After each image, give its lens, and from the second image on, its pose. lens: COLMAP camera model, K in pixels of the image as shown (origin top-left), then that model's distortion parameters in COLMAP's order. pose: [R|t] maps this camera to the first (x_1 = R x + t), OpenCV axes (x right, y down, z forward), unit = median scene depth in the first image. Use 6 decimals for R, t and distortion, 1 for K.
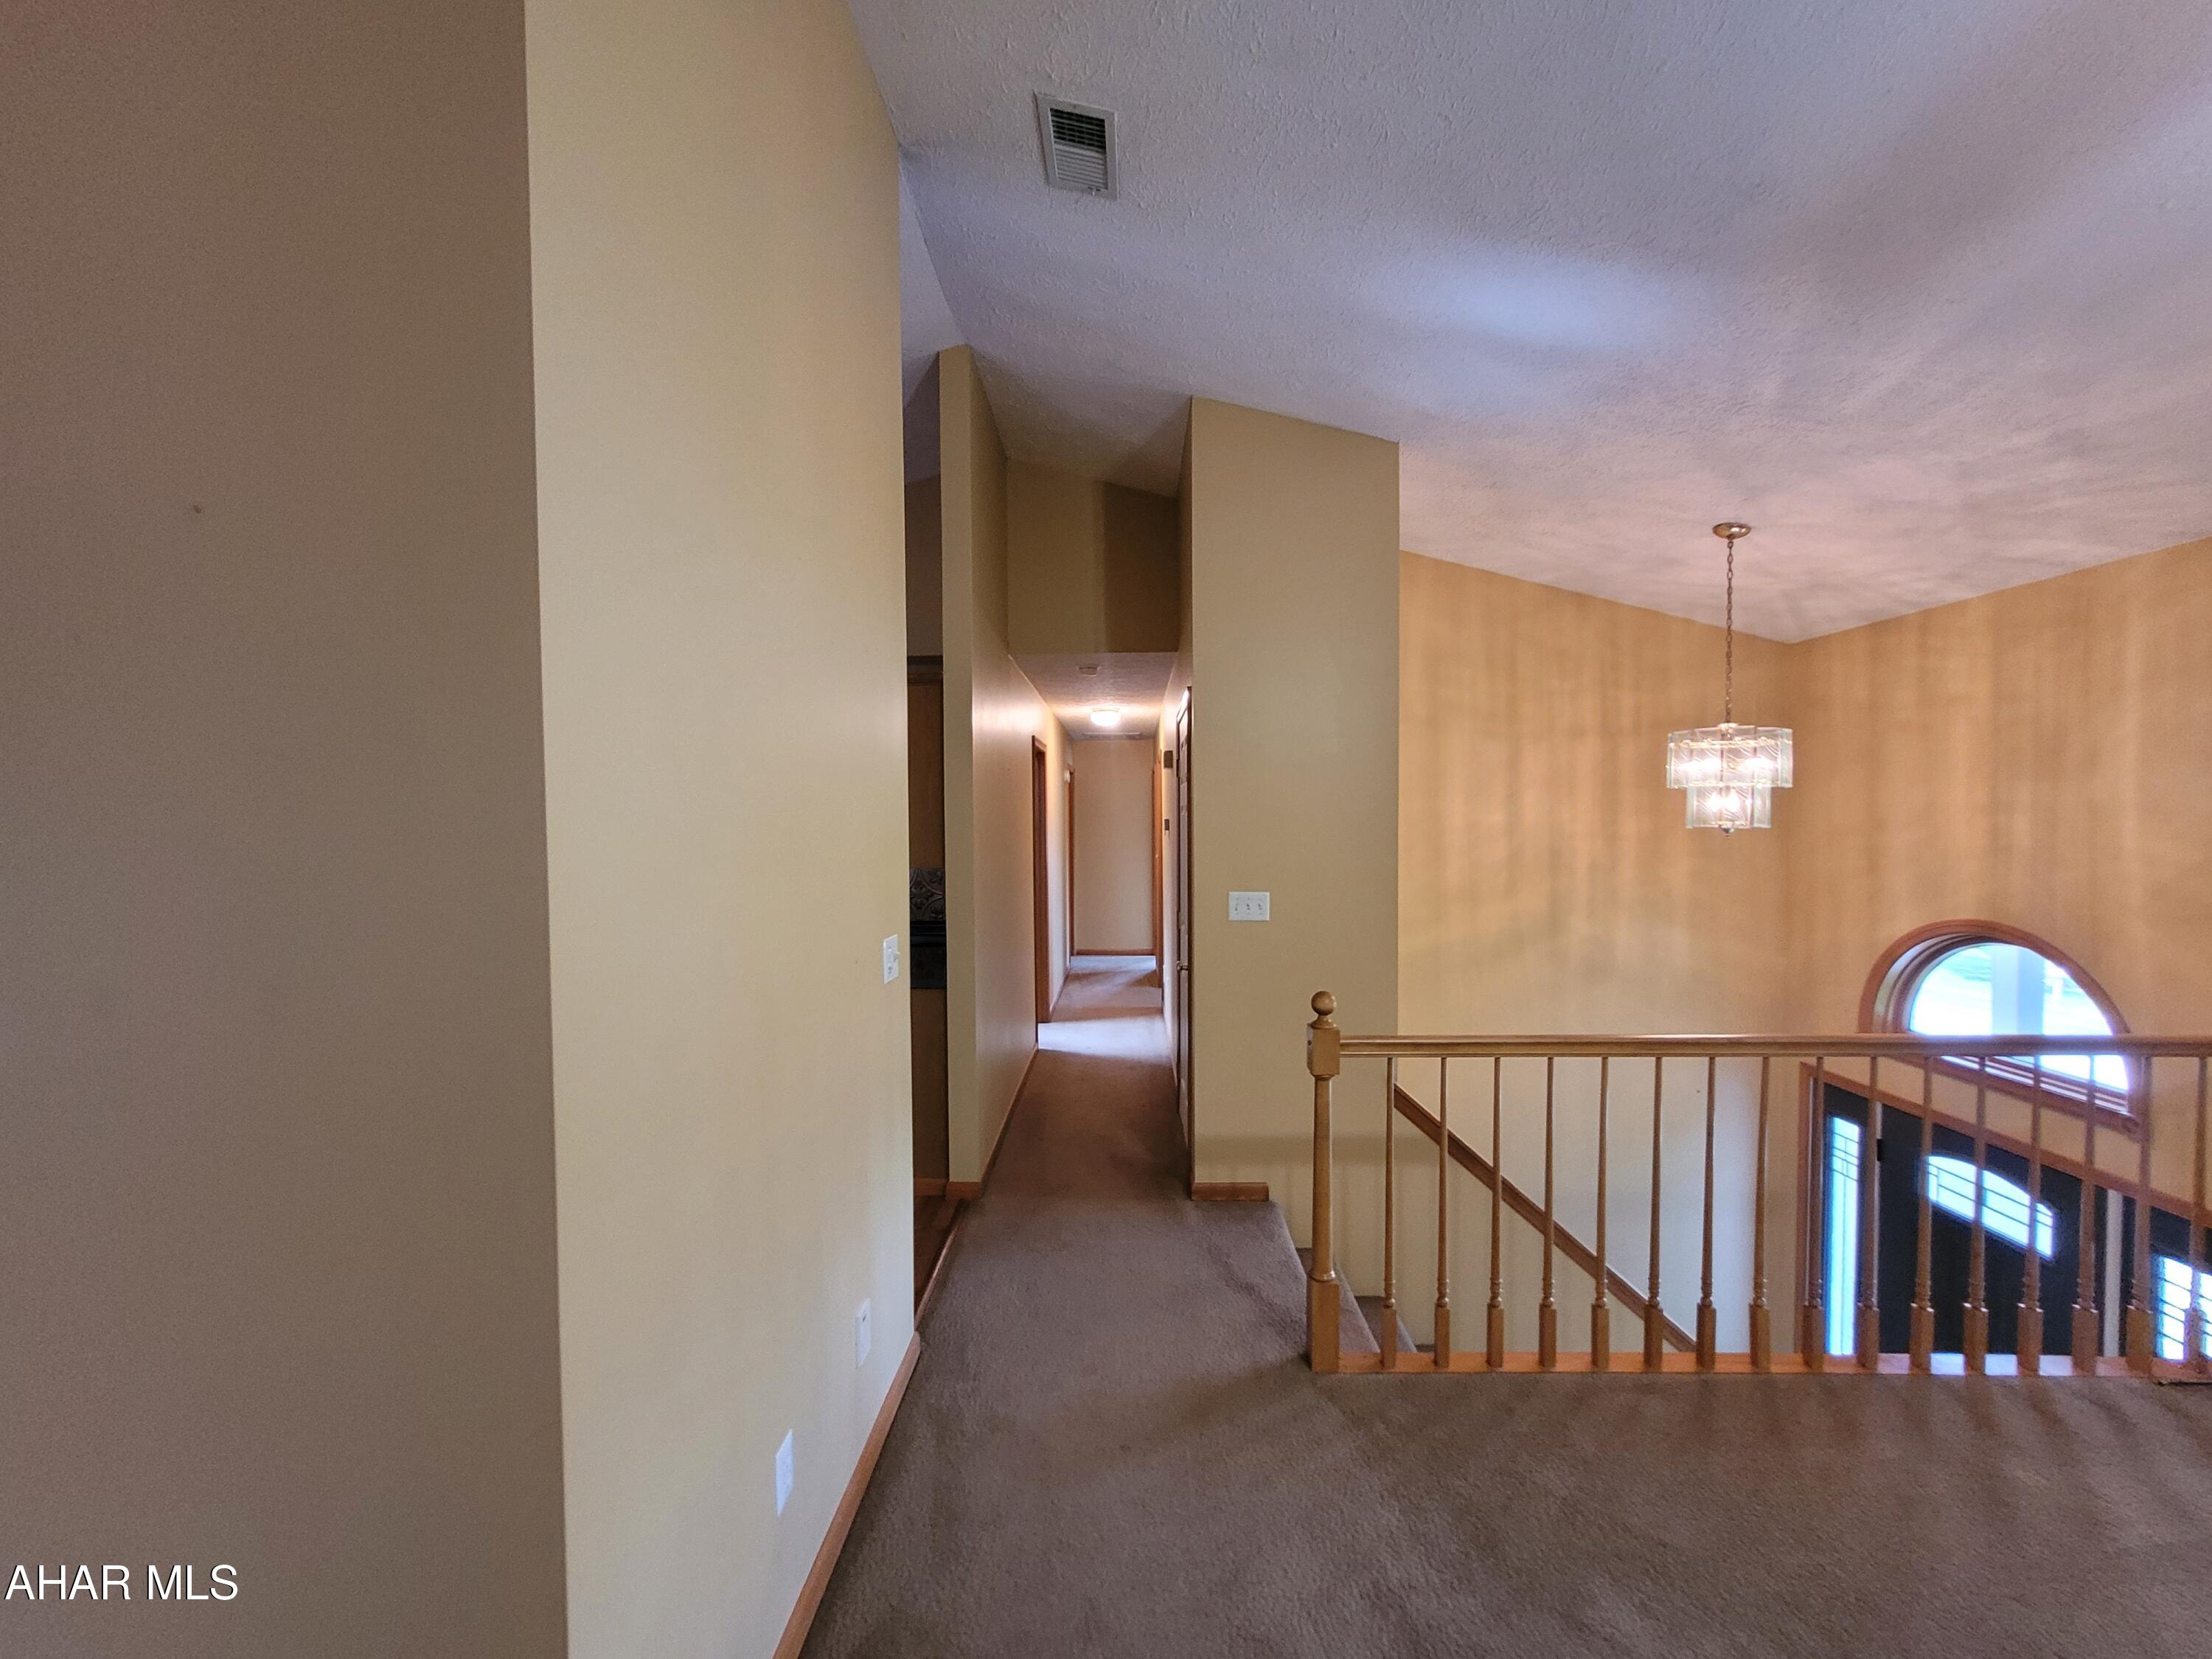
lens RADIAL K [[877.0, 0, 1106.0], [0, 877.0, 829.5], [0, 0, 1]] dist [-0.000376, -0.000067]
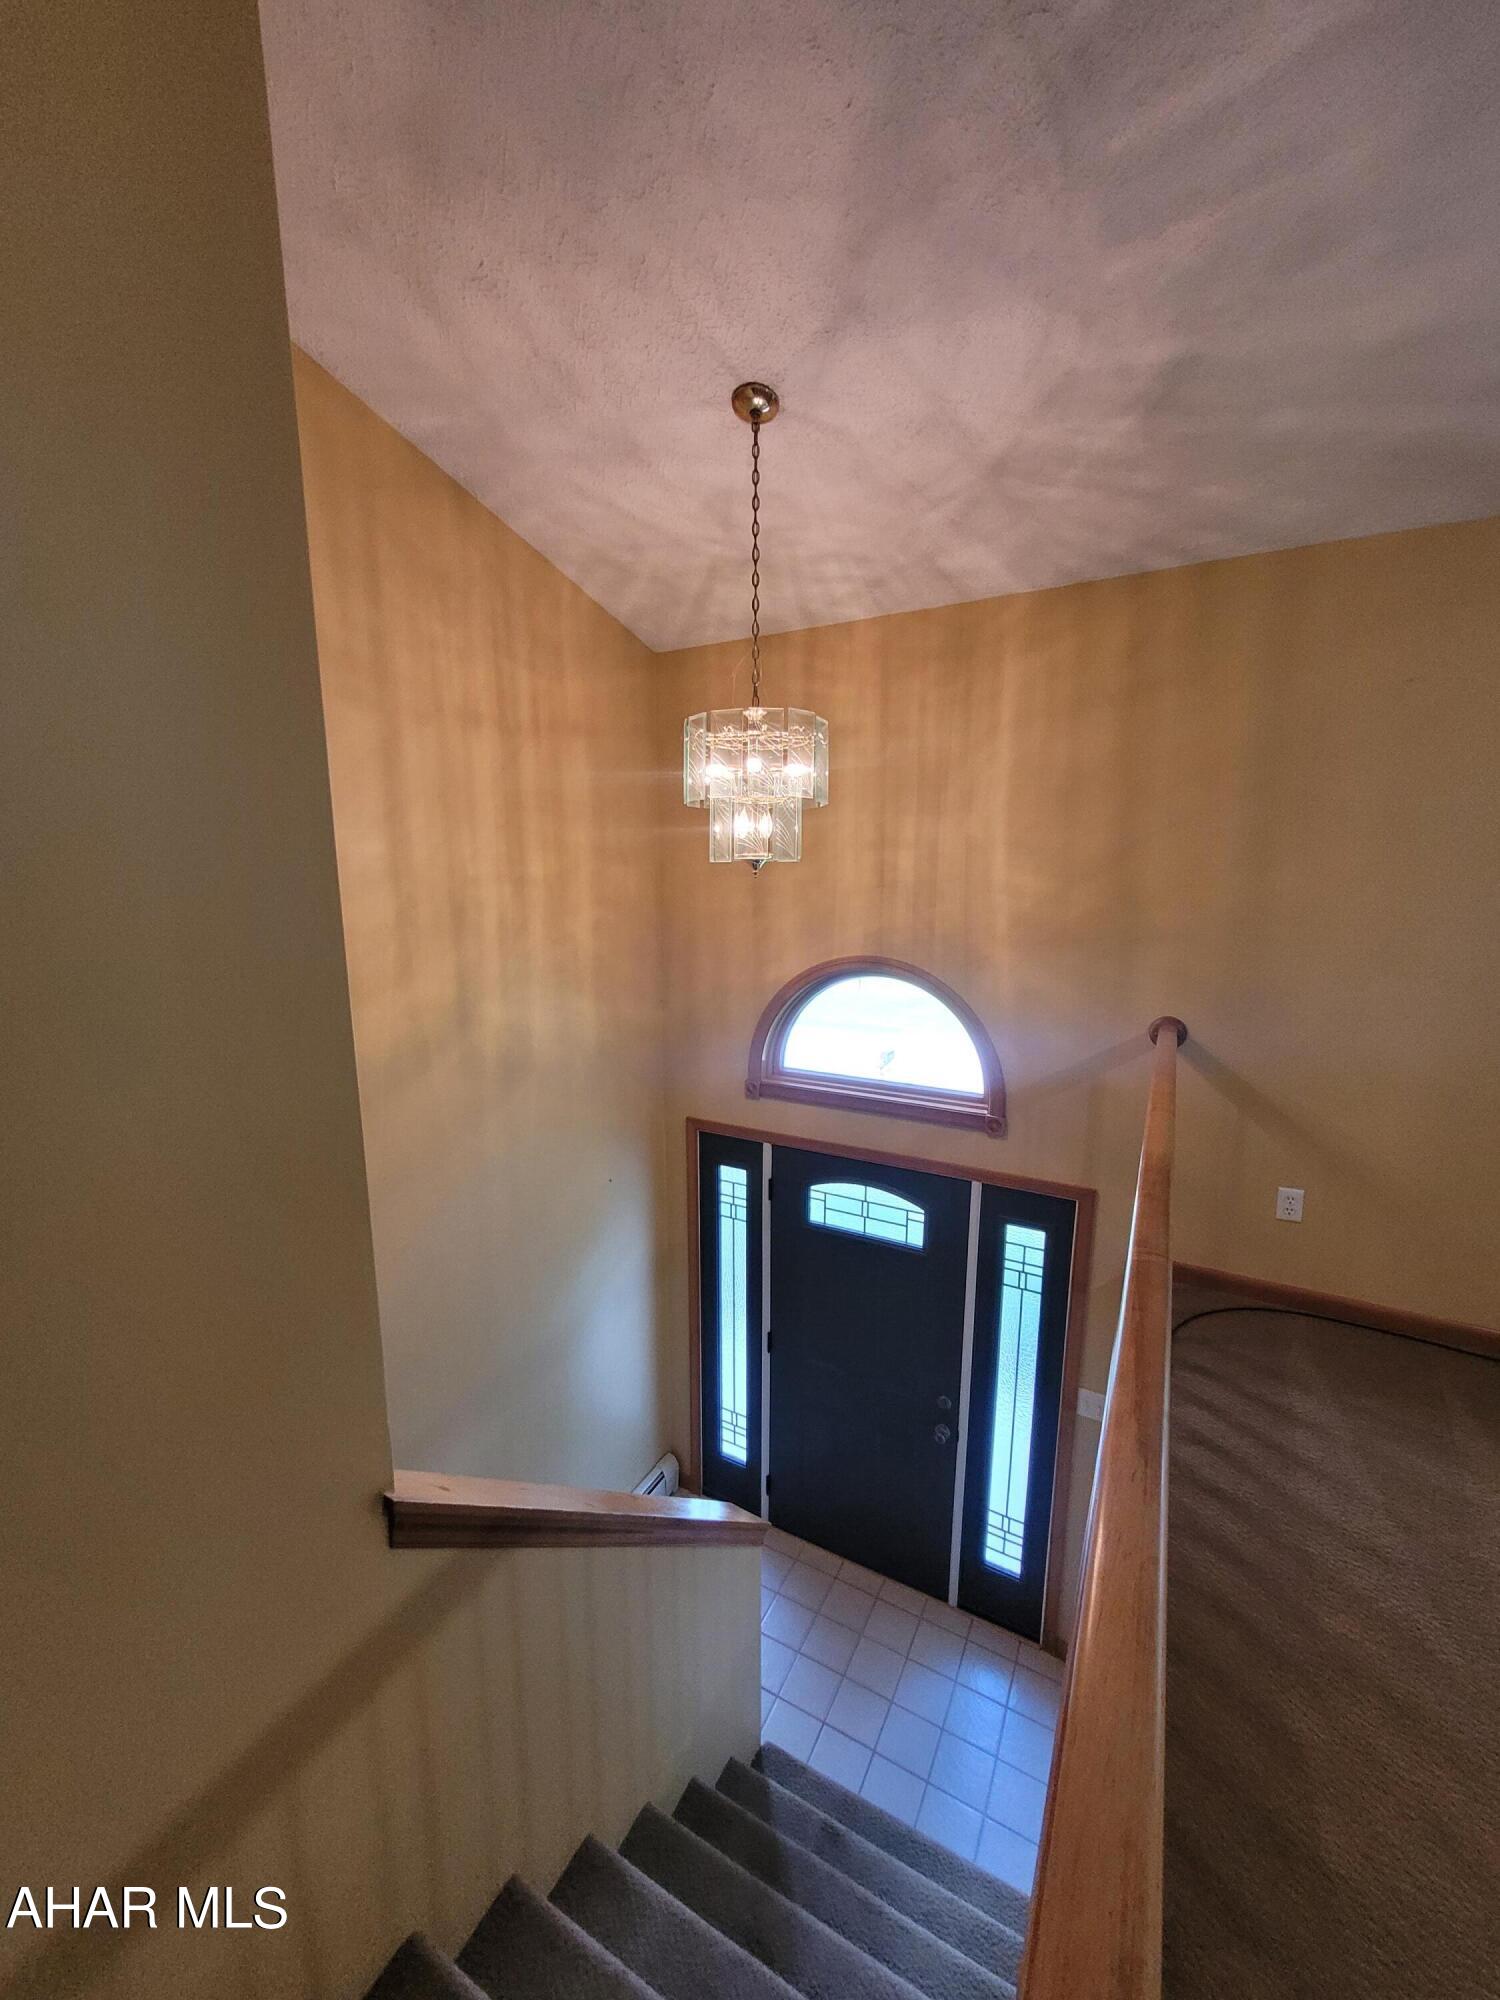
lens RADIAL K [[783.4, 0, 747.5], [0, 783.4, 1006.9], [0, 0, 1]] dist [-0.000825, -0.000012]
pose [[0.469267, -0.151009, 0.870048, 0.122919], [0.015886, 0.986554, 0.162662, 0.010774], [-0.882913, -0.062511, 0.465356, 0.676251]]
